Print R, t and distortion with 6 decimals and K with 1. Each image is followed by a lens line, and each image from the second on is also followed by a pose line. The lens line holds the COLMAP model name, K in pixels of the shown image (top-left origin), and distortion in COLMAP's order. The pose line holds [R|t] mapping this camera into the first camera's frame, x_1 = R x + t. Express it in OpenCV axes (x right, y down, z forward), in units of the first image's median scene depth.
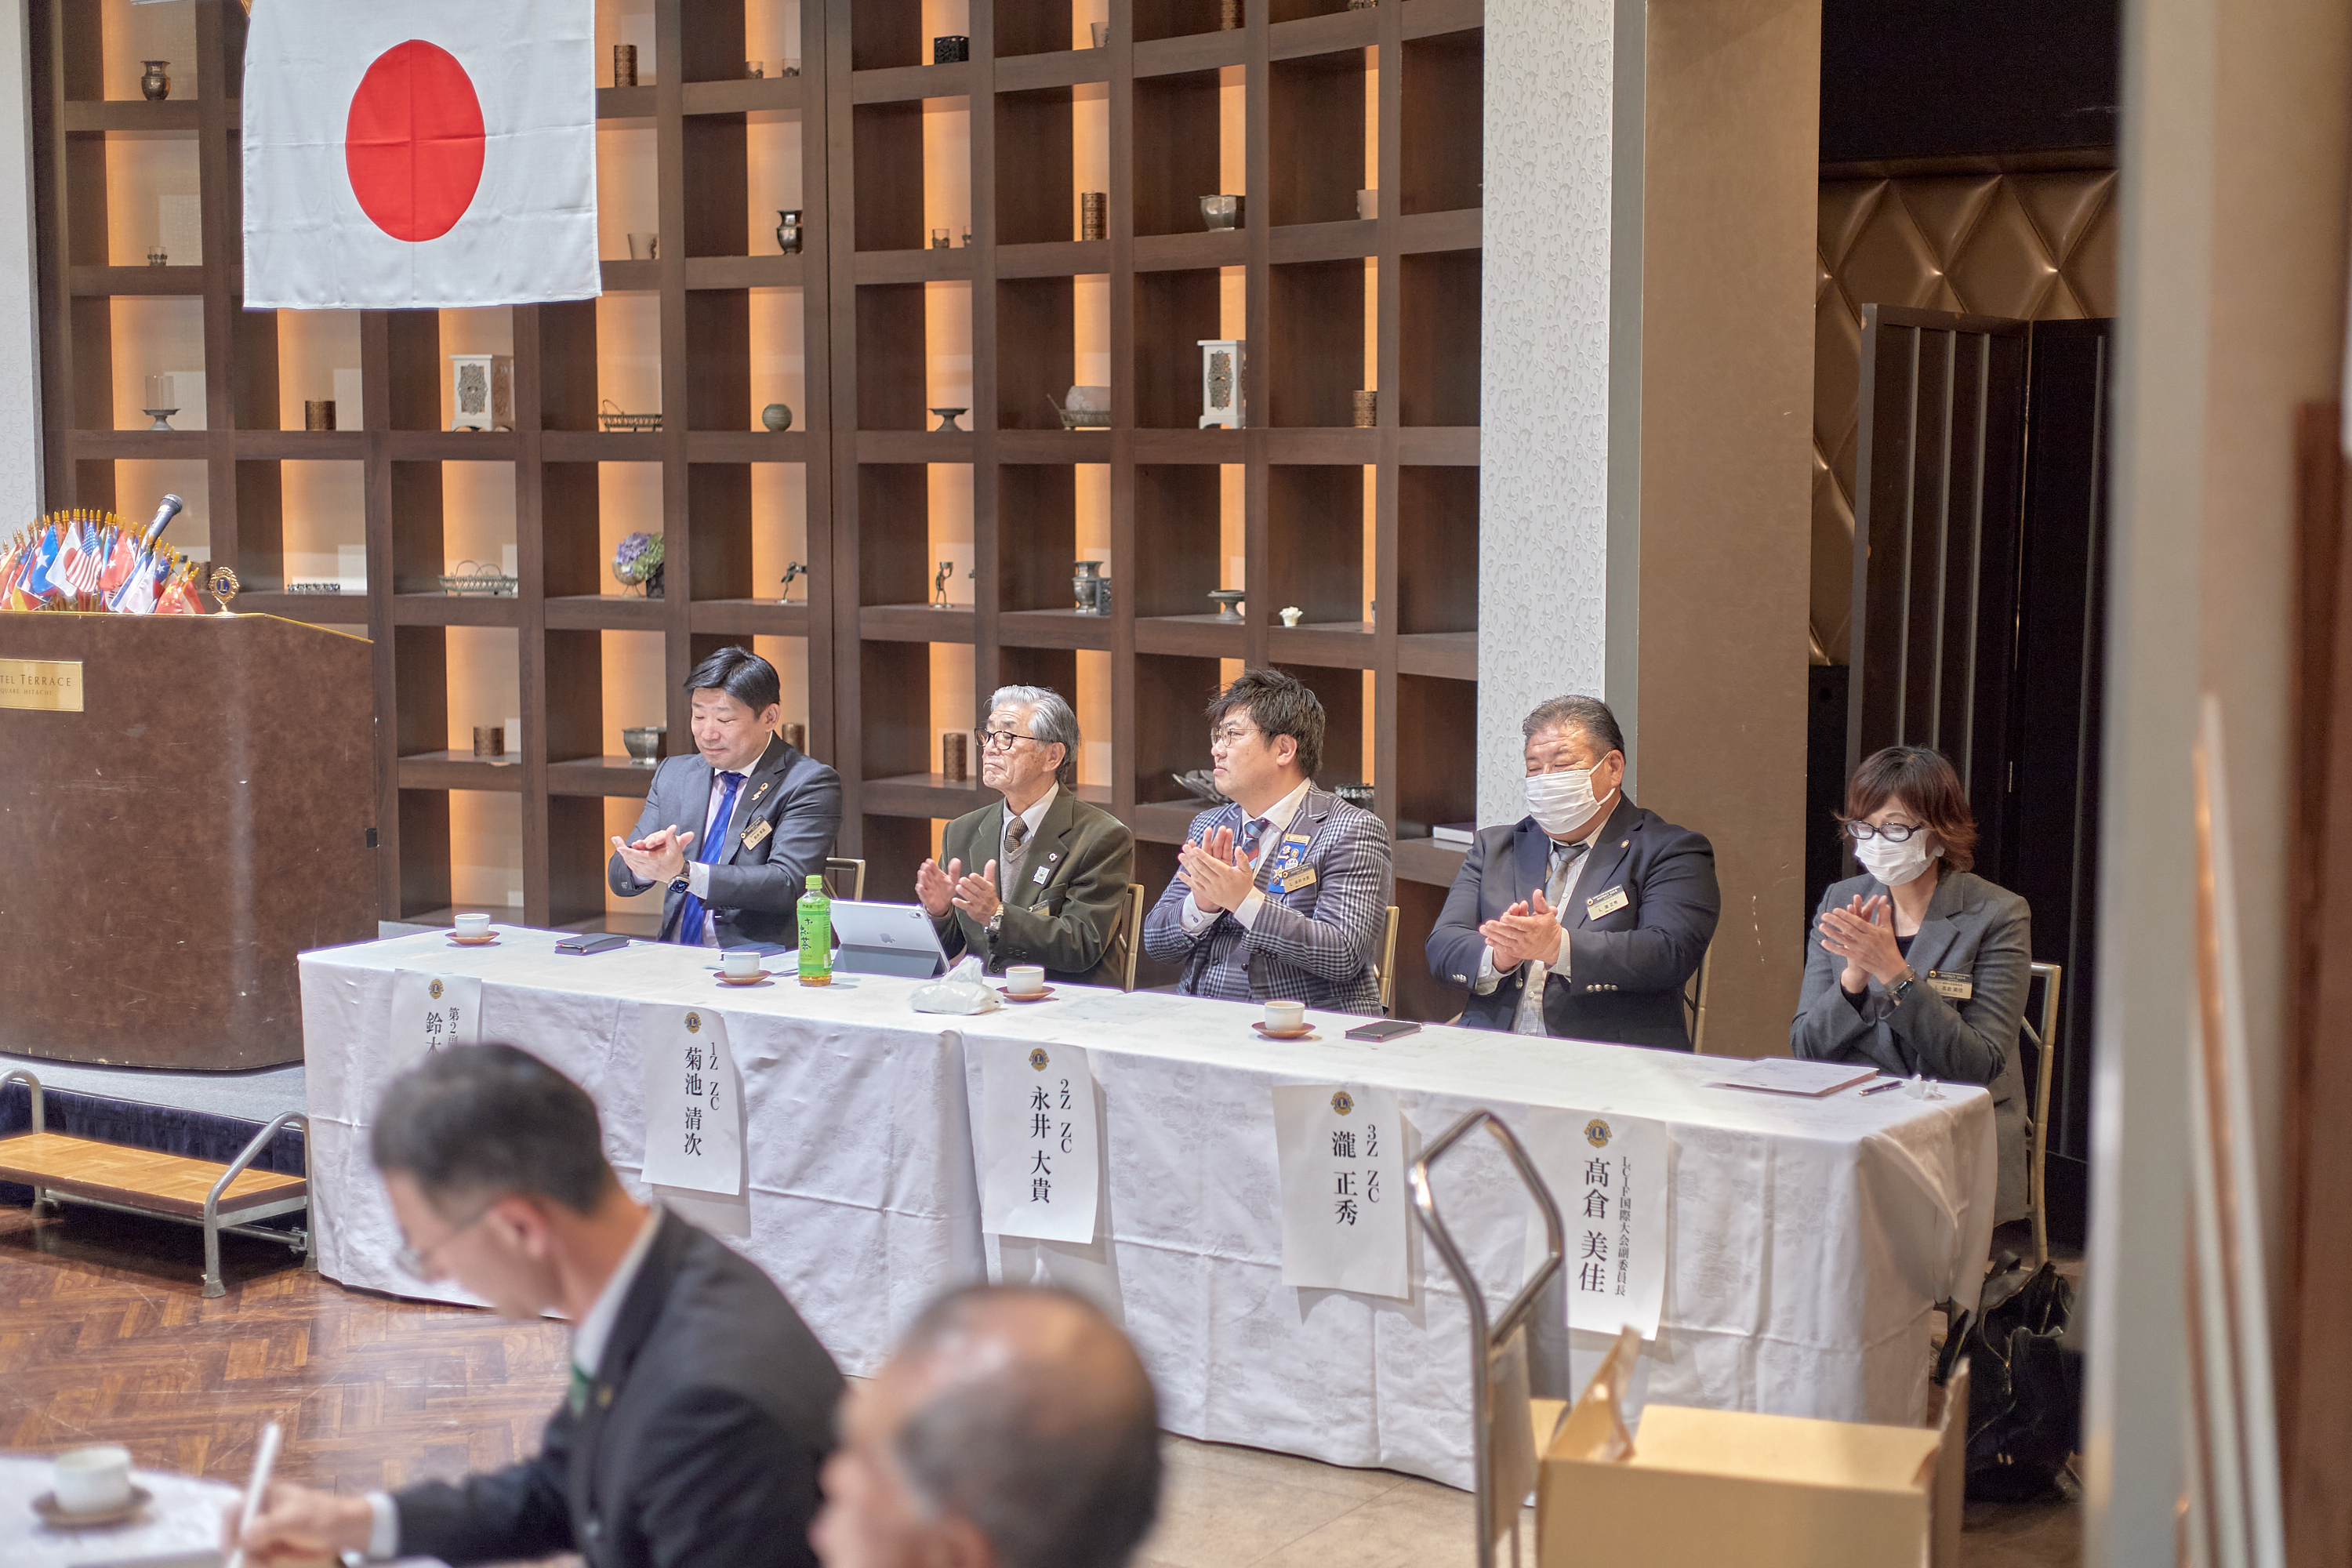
lens RADIAL K [[3345.9, 0, 1177.3], [0, 3345.9, 784.0], [0, 0, 1]] dist [0.072796, -0.315097]
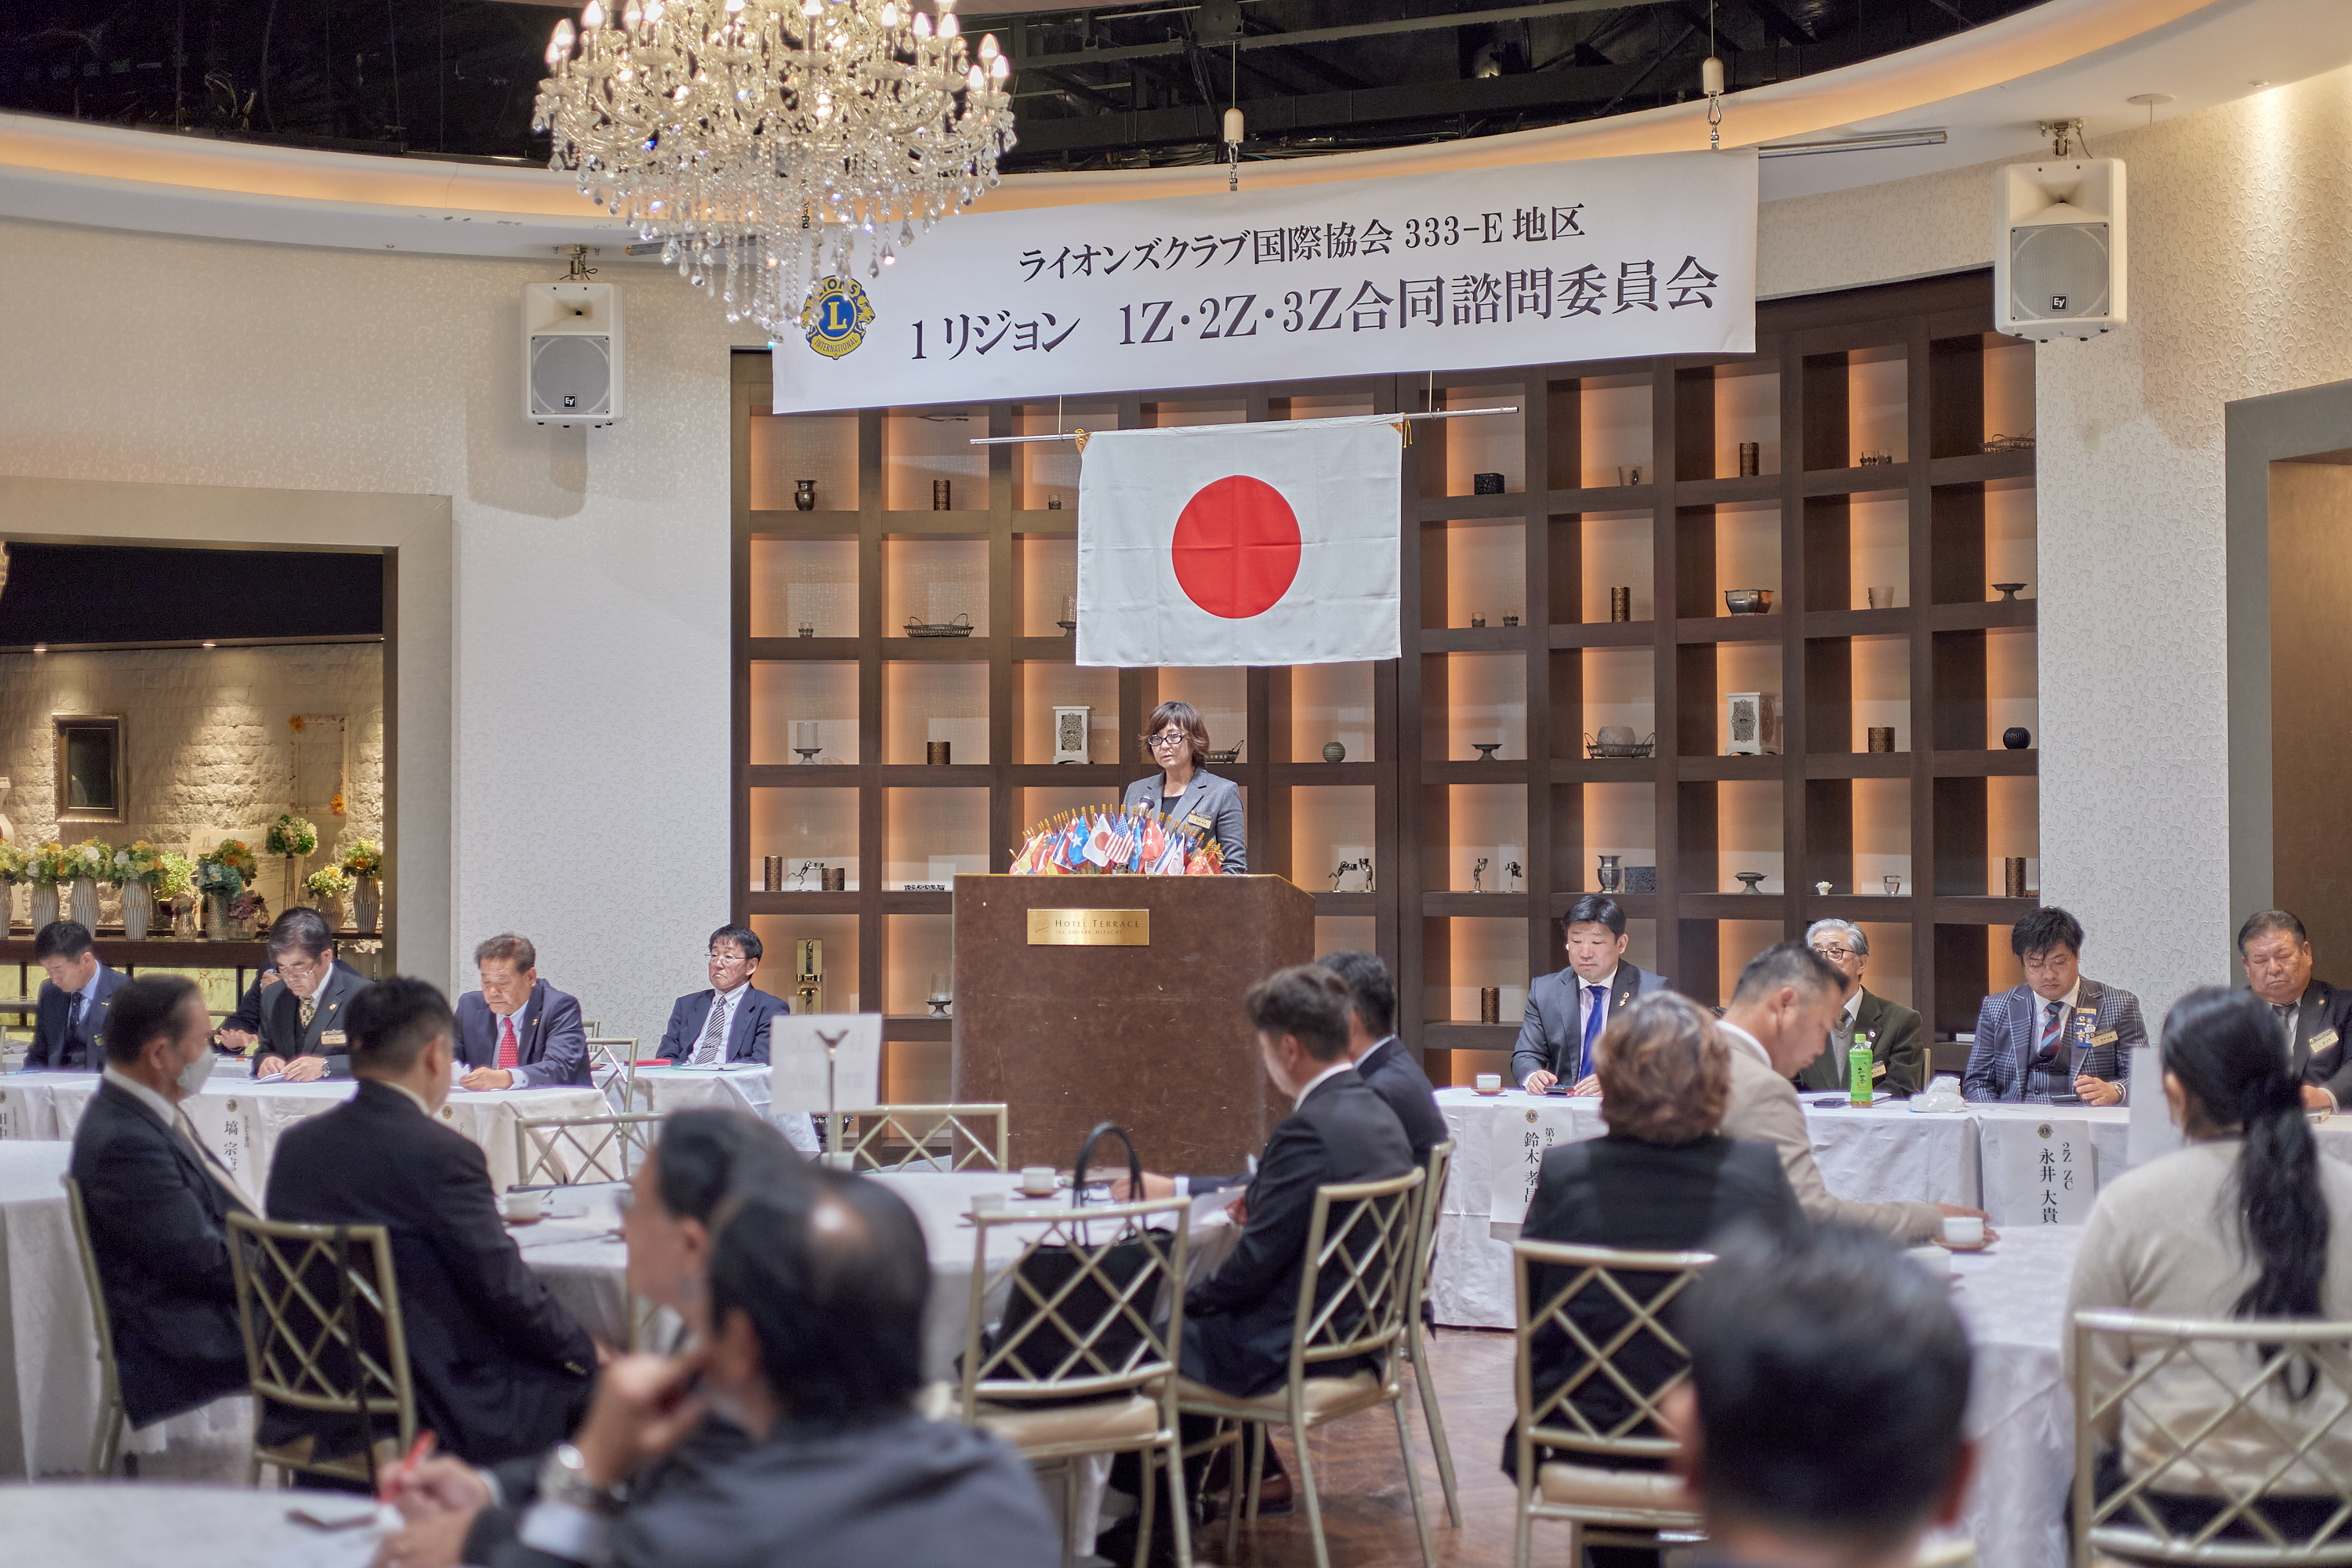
lens RADIAL K [[3317.6, 0, 1179.8], [0, 3317.6, 779.3], [0, 0, 1]] dist [0.064511, -0.269023]
pose [[0.985904, 0.000006, 0.167310, -0.489087], [0.019635, 0.993086, -0.115739, 0.063453], [-0.166154, 0.117393, 0.979087, -0.333748]]
